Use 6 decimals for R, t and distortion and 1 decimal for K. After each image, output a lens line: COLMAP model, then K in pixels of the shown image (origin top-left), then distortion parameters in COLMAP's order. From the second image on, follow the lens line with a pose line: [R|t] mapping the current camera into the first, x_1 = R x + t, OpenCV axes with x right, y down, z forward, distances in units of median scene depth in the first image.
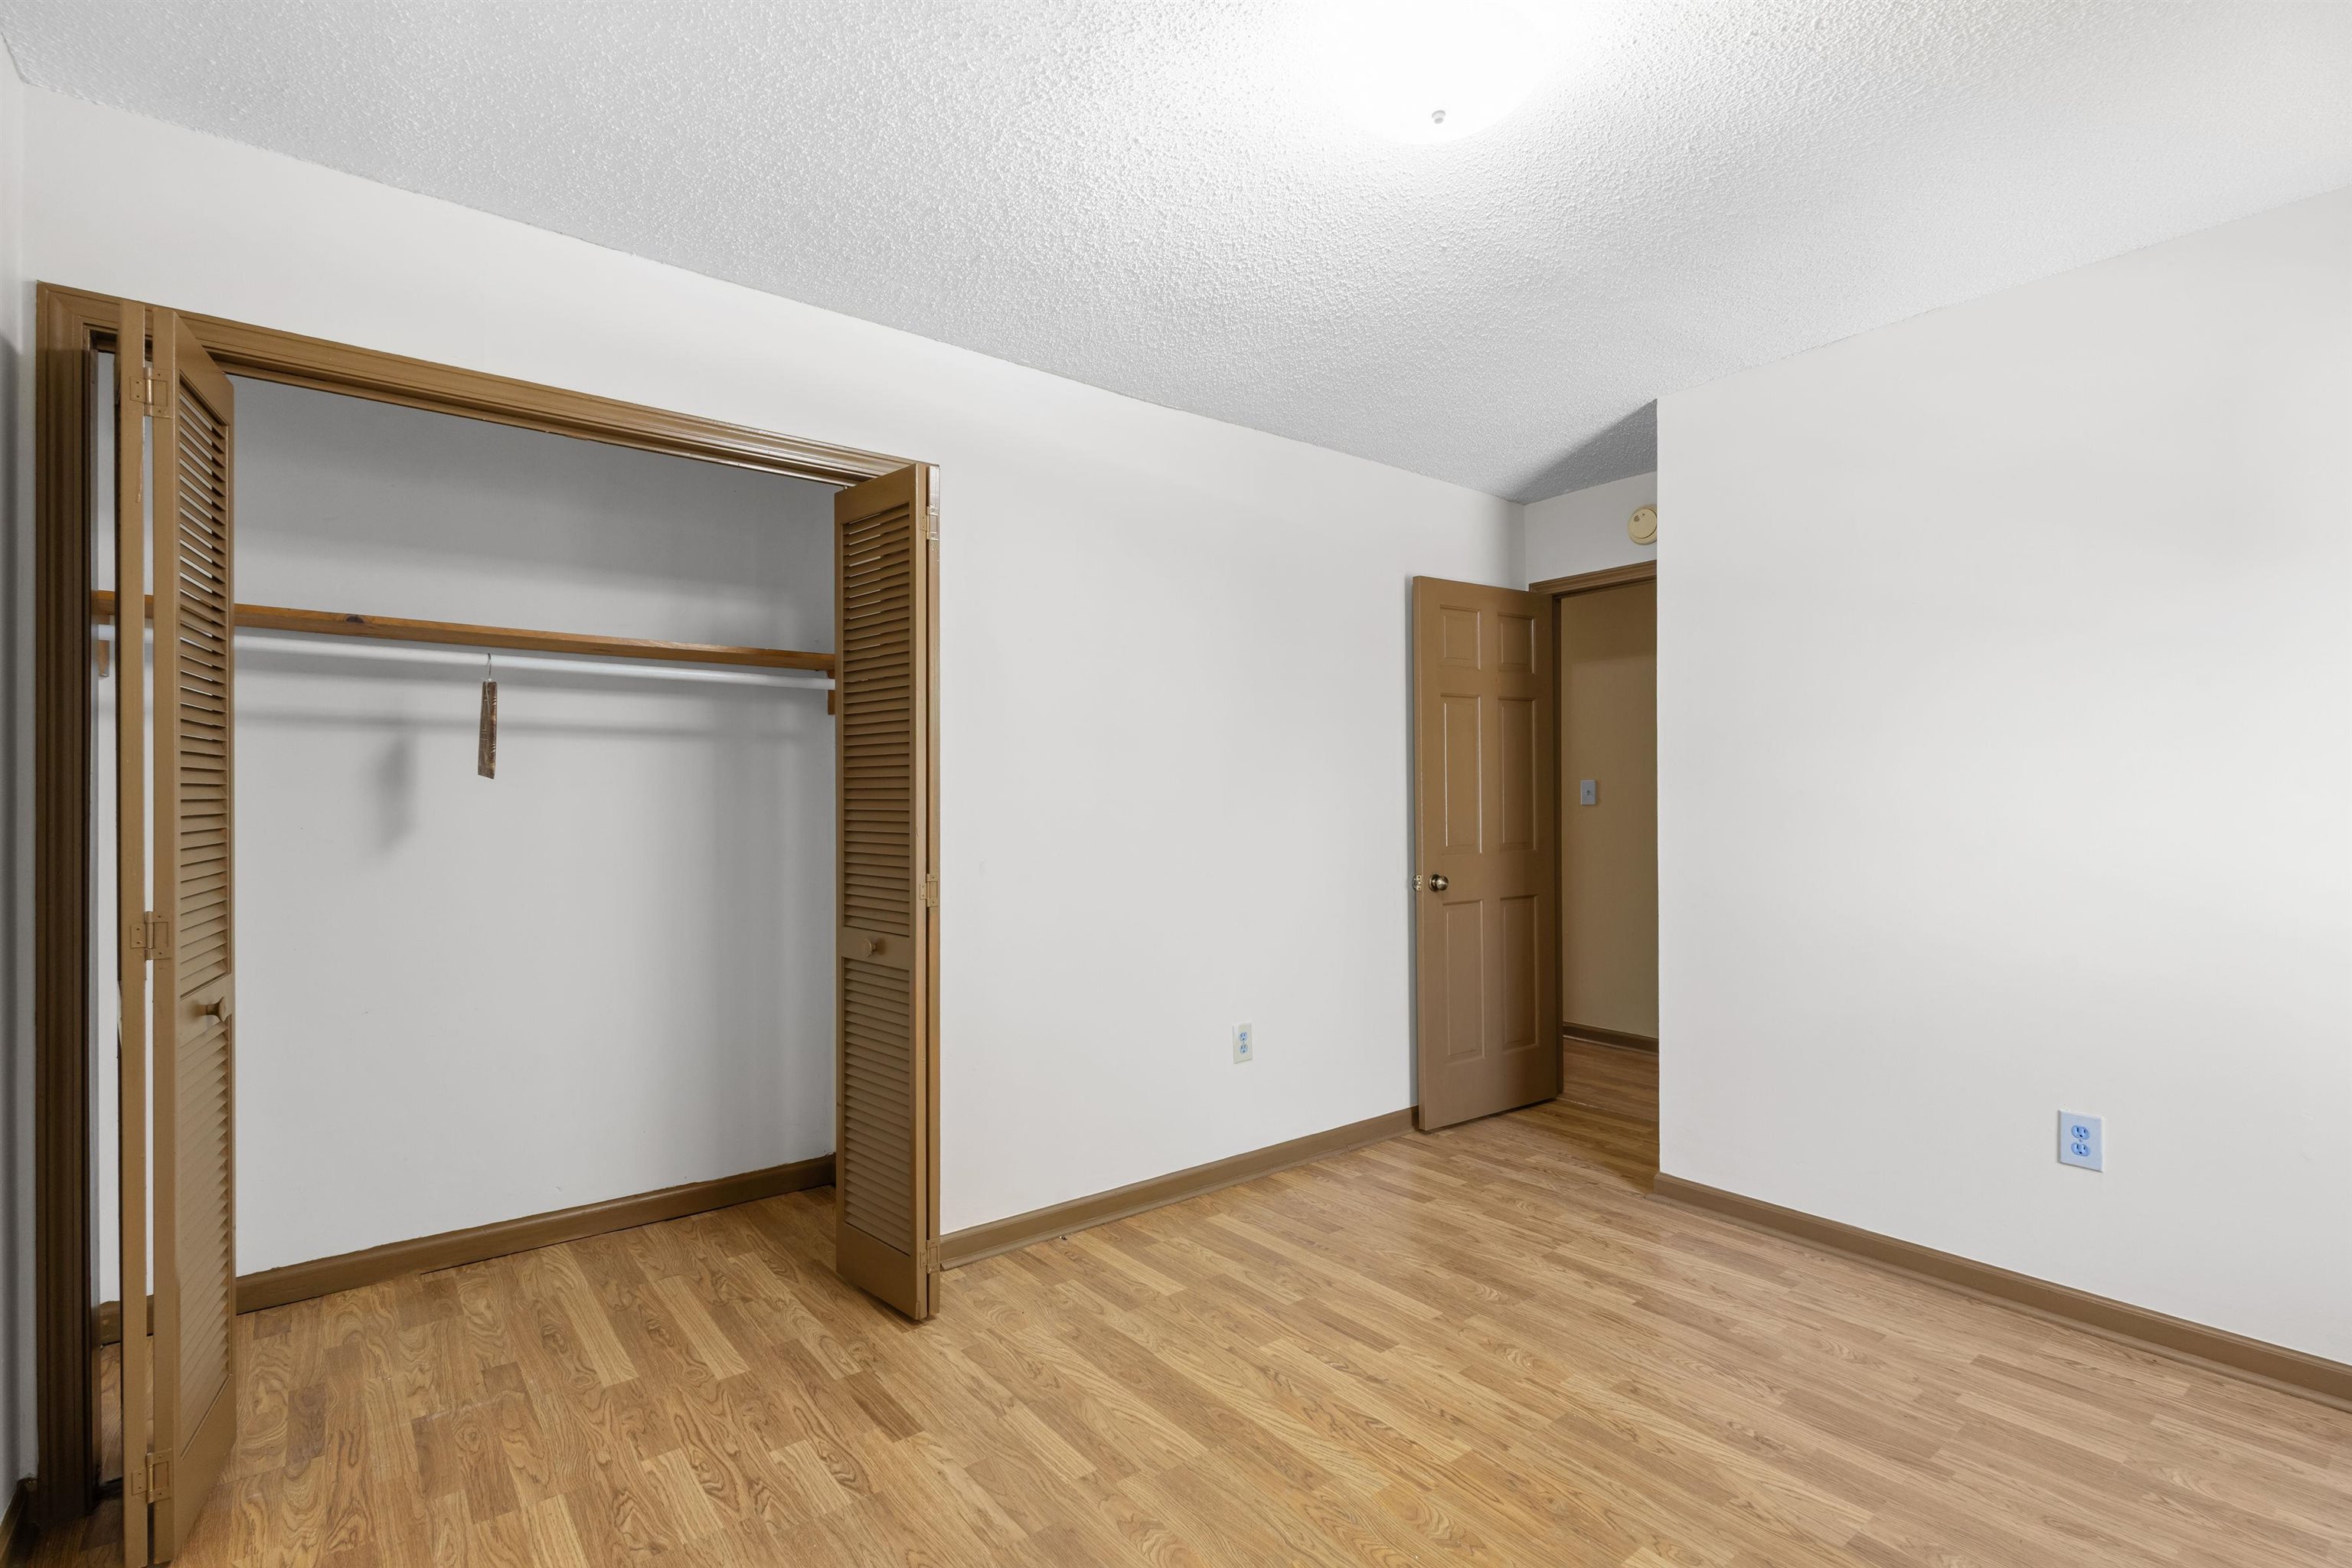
lens RADIAL K [[1085.8, 0, 1198.3], [0, 1085.8, 788.5], [0, 0, 1]] dist [0.004566, -0.000107]
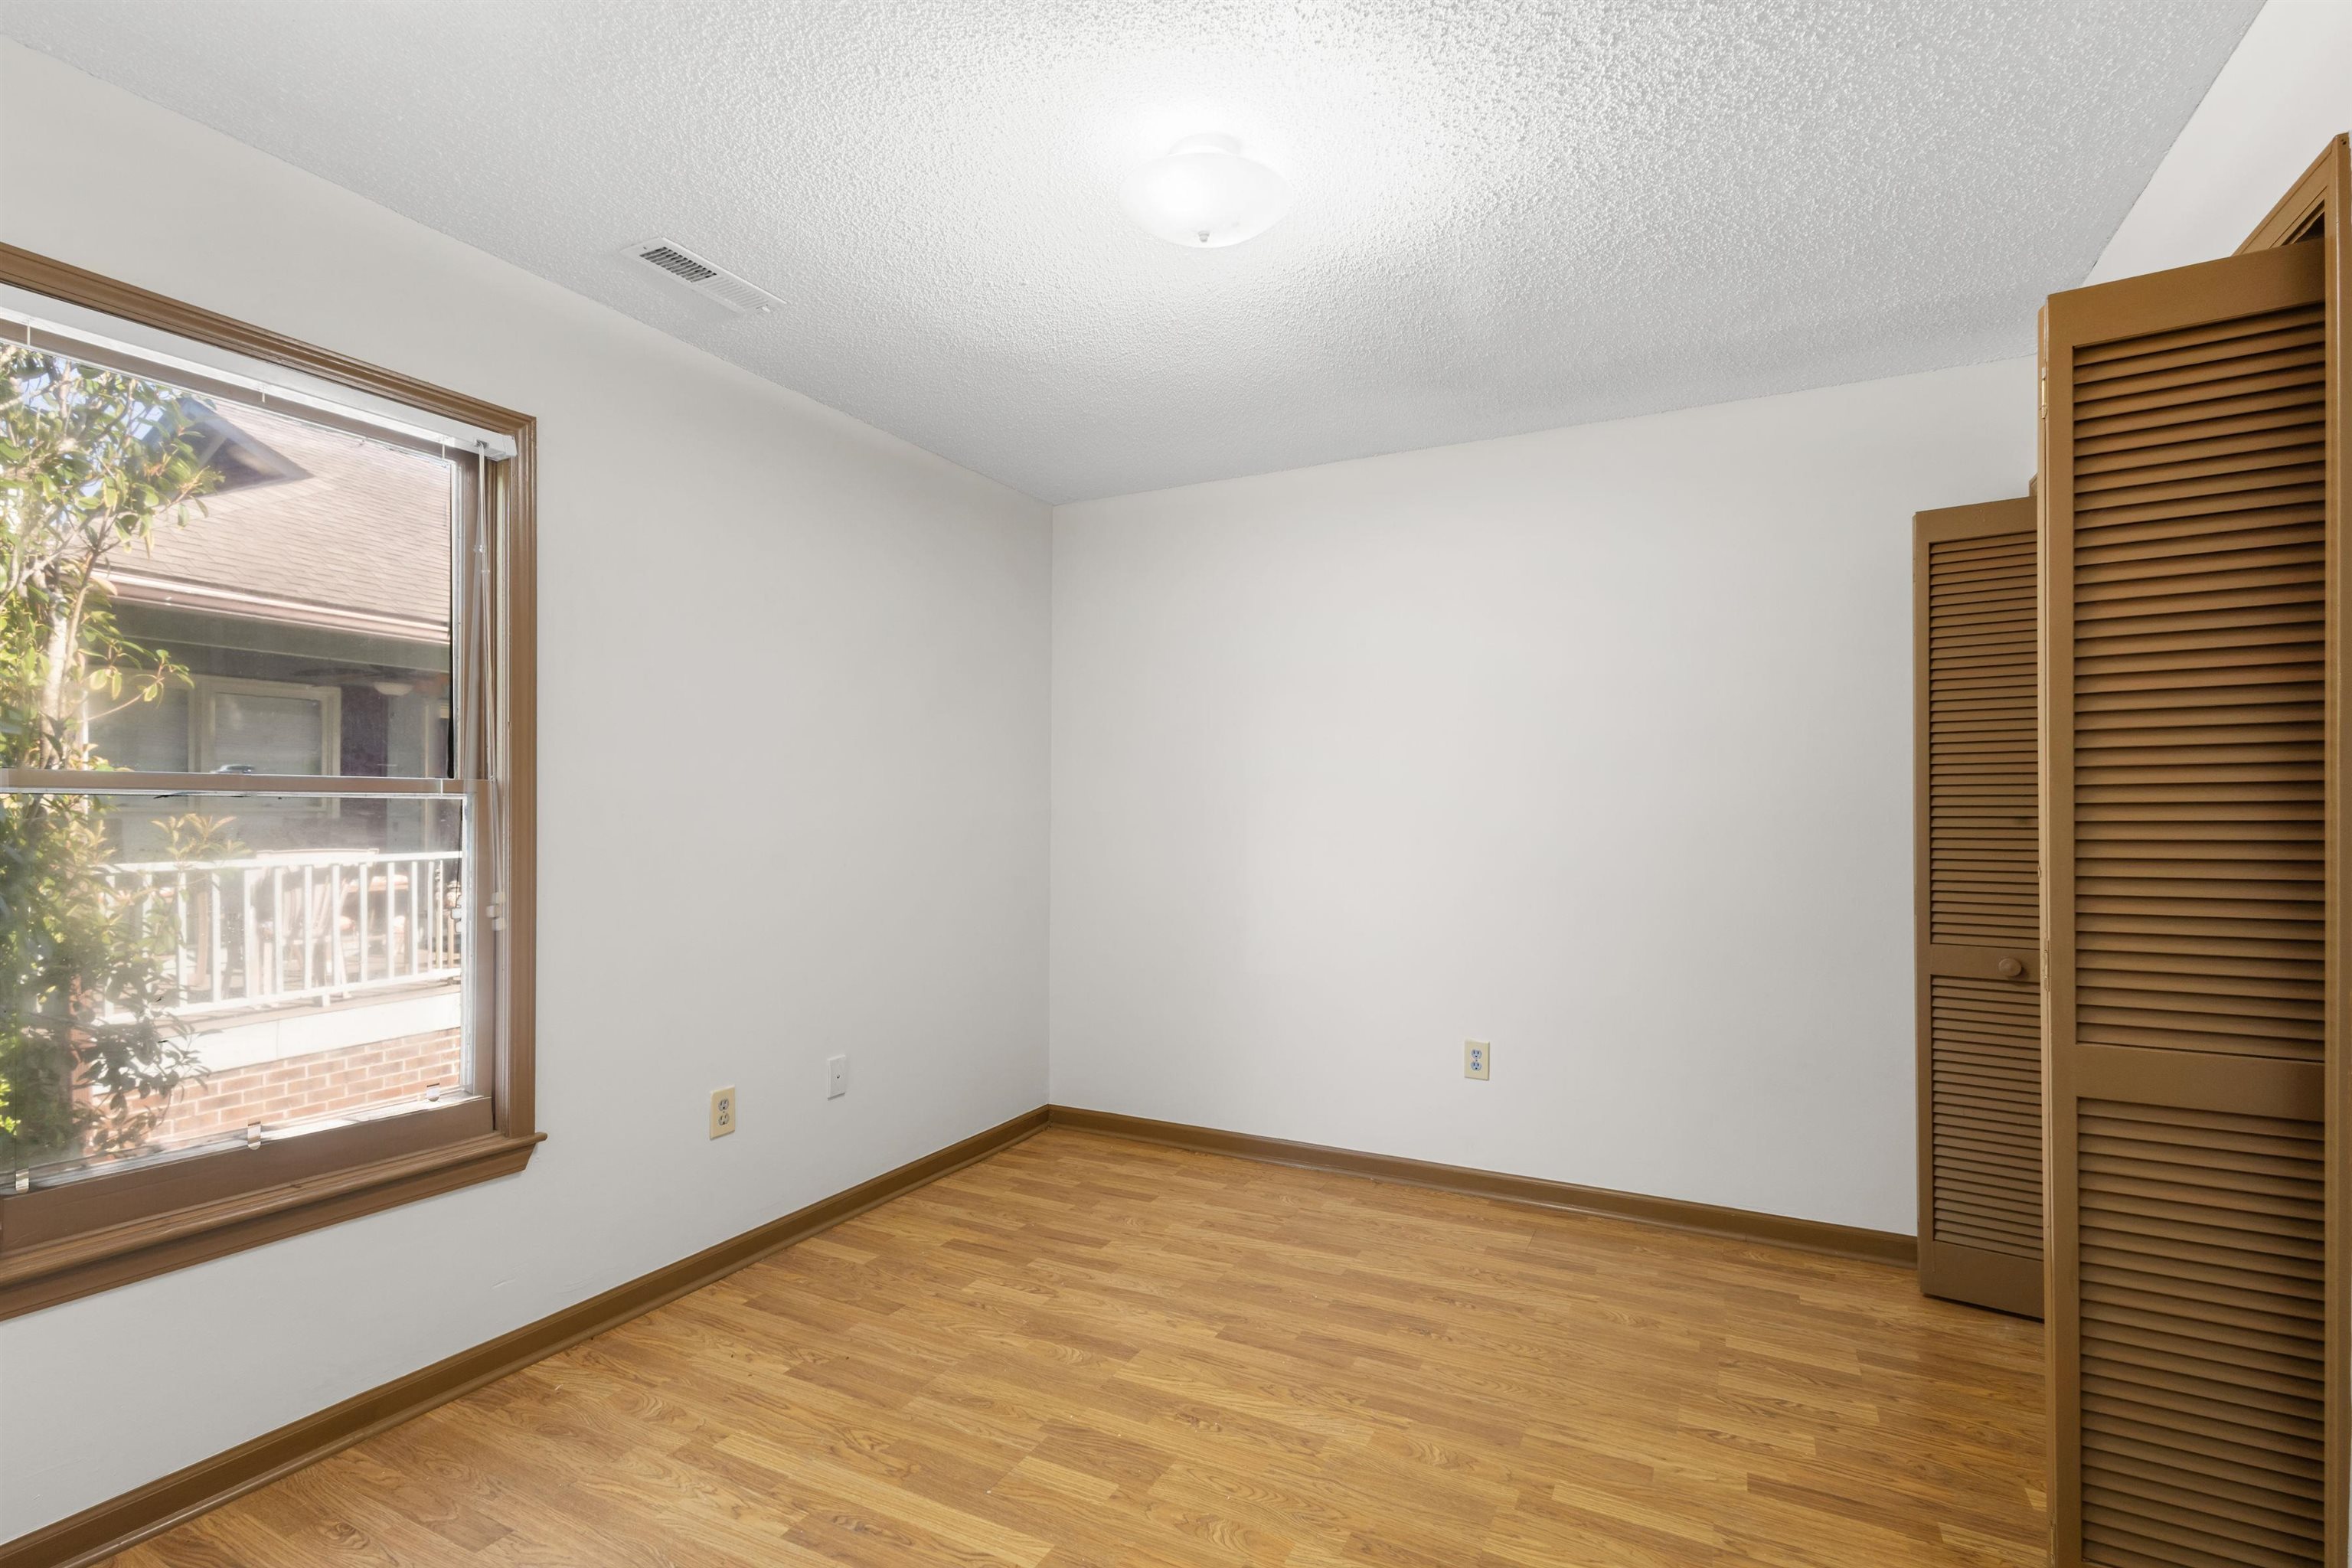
lens RADIAL K [[1031.0, 0, 1085.8], [0, 1031.0, 808.1], [0, 0, 1]] dist [0.002310, -0.000058]
pose [[-0.920481, -0.000940, -0.390787, 0.489665], [0.002119, 0.999970, -0.007394, 0.004364], [0.390782, -0.007634, -0.920452, 1.268281]]
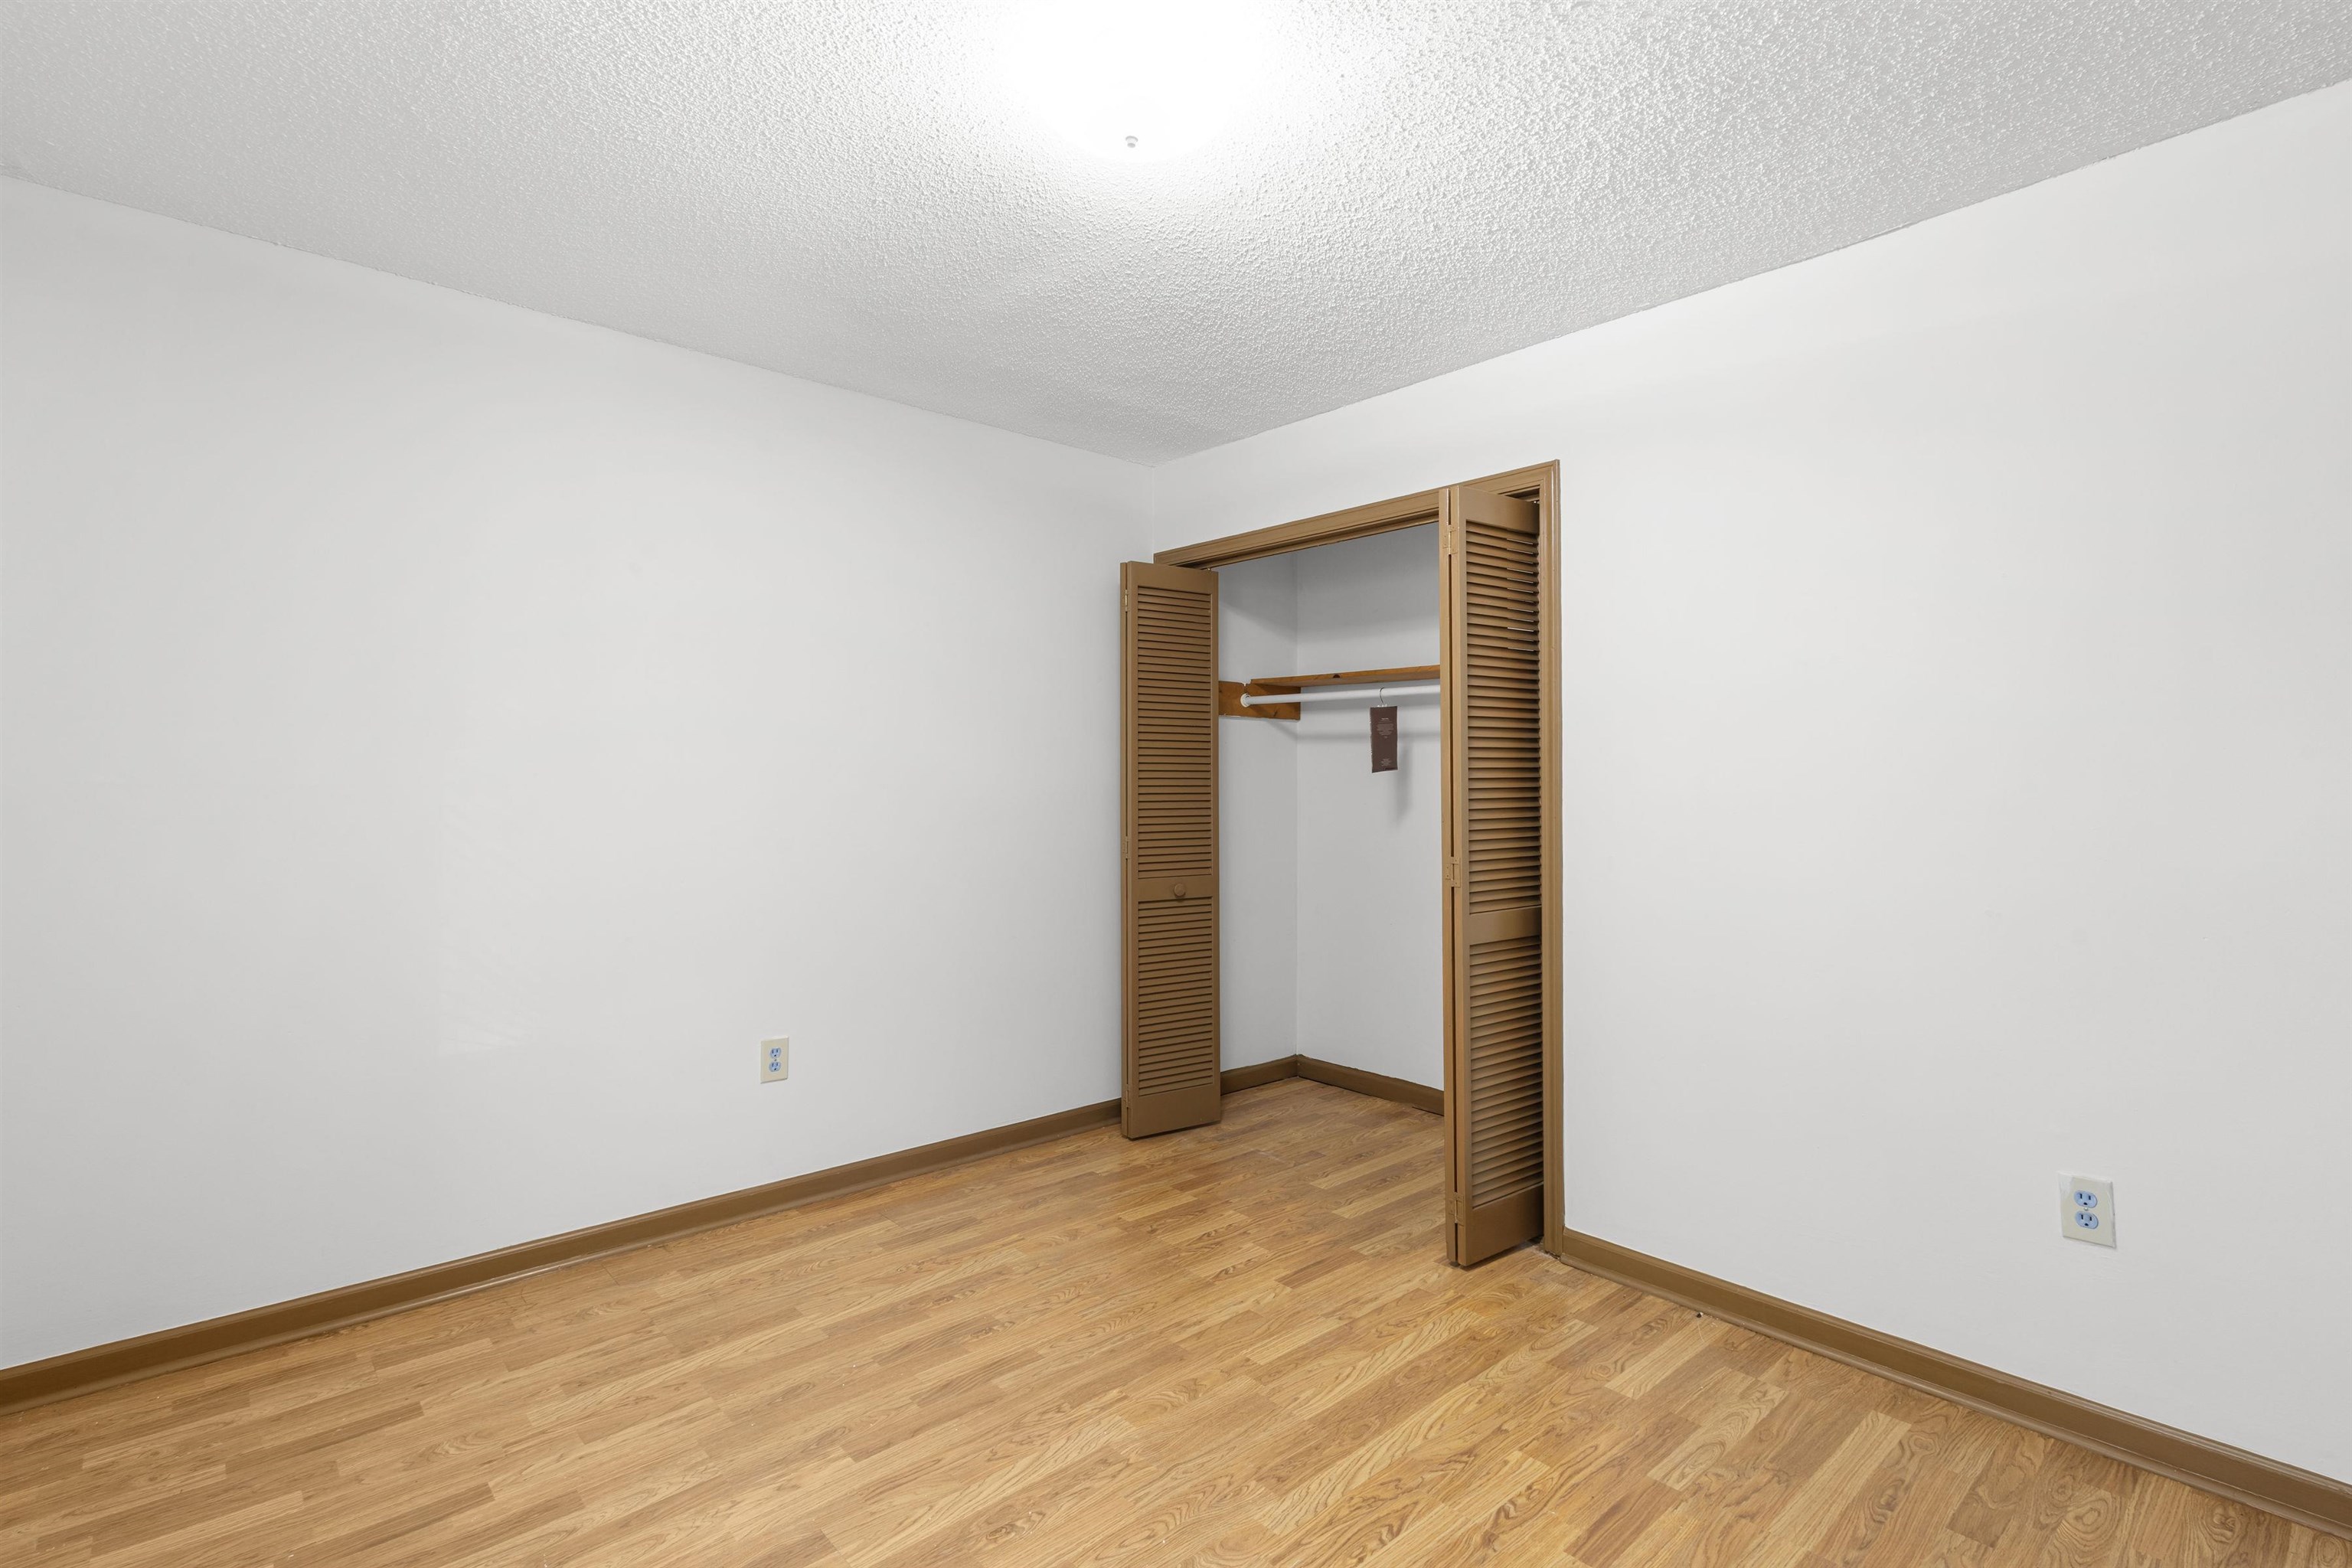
lens RADIAL K [[1107.9, 0, 1177.6], [0, 1107.9, 754.8], [0, 0, 1]] dist [0.001794, -0.001010]
pose [[0.050592, -0.022444, -0.998467, 0.818853], [0.004529, 0.999742, -0.022243, -0.001110], [0.998709, -0.003397, 0.050681, 0.633126]]
